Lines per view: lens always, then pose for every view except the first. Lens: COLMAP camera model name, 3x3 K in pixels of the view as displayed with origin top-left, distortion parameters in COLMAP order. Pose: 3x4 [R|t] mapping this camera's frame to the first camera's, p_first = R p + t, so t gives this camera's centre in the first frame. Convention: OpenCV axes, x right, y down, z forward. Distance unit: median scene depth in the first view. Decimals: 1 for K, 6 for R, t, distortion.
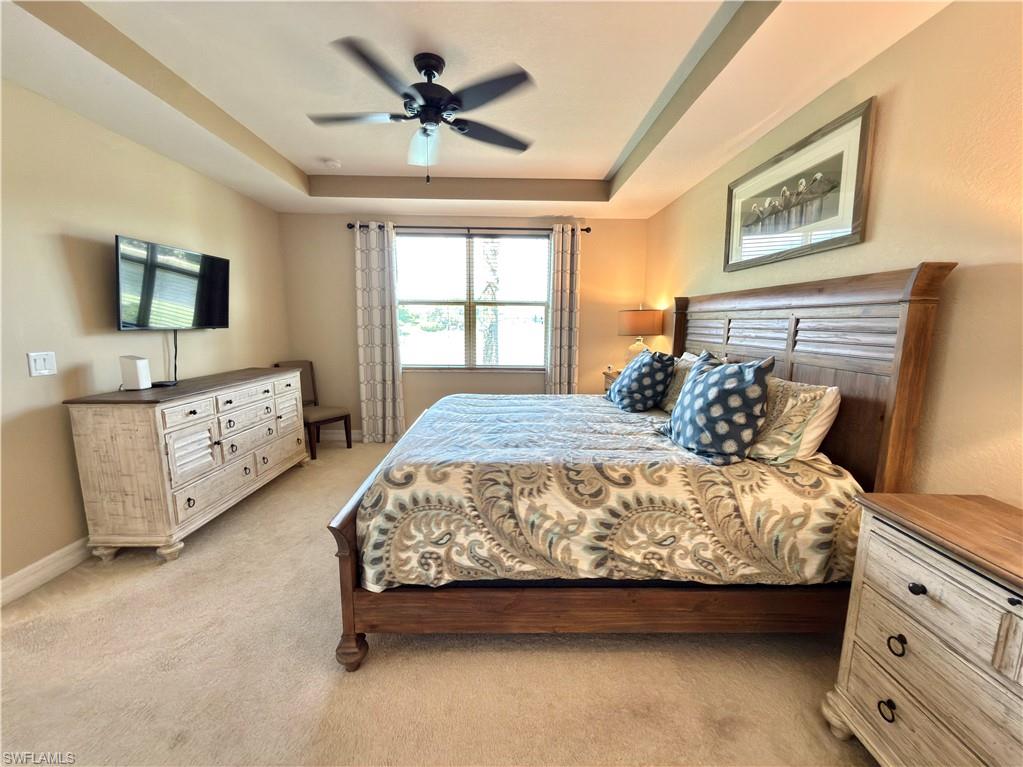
lens RADIAL K [[410.4, 0, 508.4], [0, 410.4, 380.7], [0, 0, 1]] dist [0.002117, -0.000192]
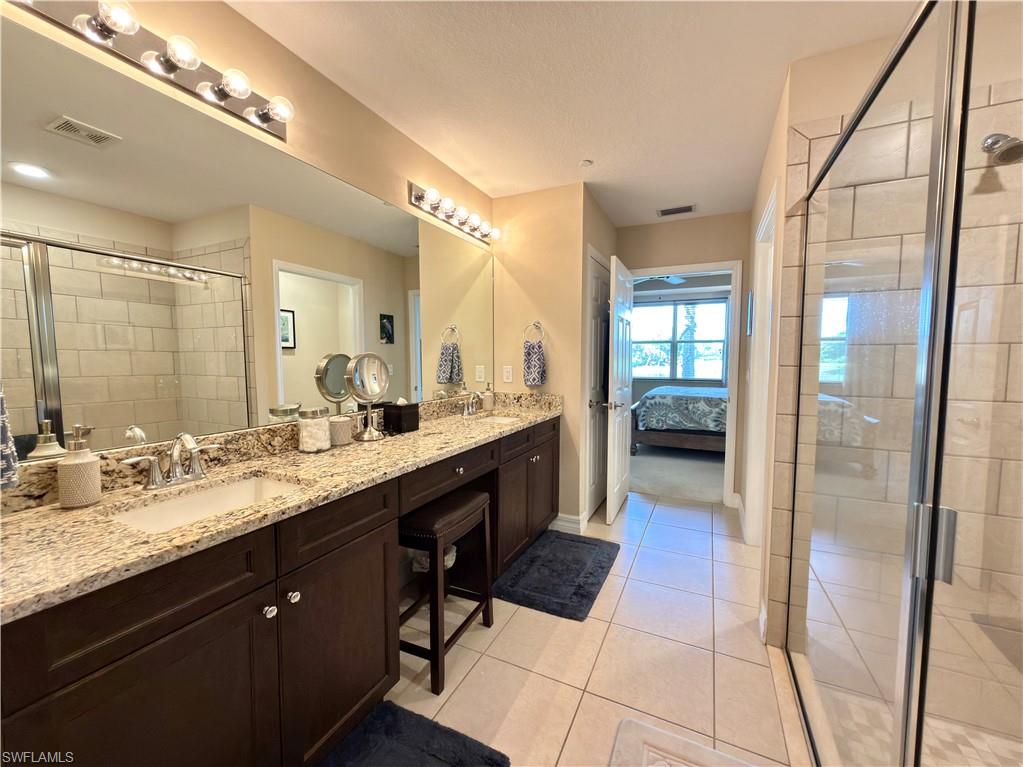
lens RADIAL K [[410.4, 0, 512.1], [0, 410.4, 385.4], [0, 0, 1]] dist [0.002117, -0.000192]
pose [[0.895217, 0.027868, -0.444758, 0.145953], [-0.061115, 0.996290, -0.060586, 0.297112], [0.441420, 0.081419, 0.893599, -1.759610]]
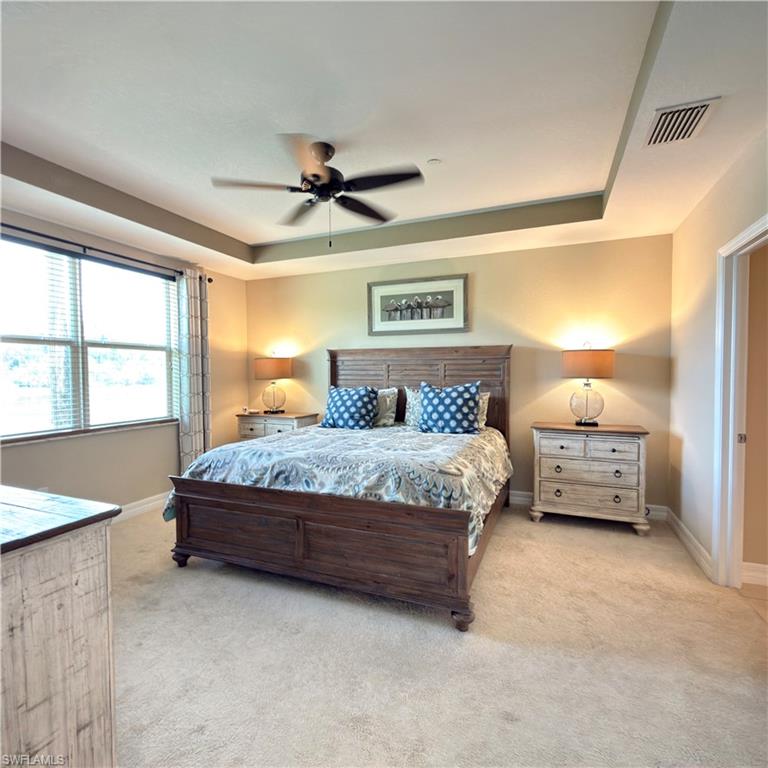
lens RADIAL K [[411.7, 0, 379.5], [0, 411.7, 386.2], [0, 0, 1]] dist [0.000699, 0.000392]
pose [[0.399138, -0.041093, 0.915970, -1.202816], [0.137359, 0.990401, -0.015423, -0.052806], [-0.906544, 0.131972, 0.400951, 0.454839]]
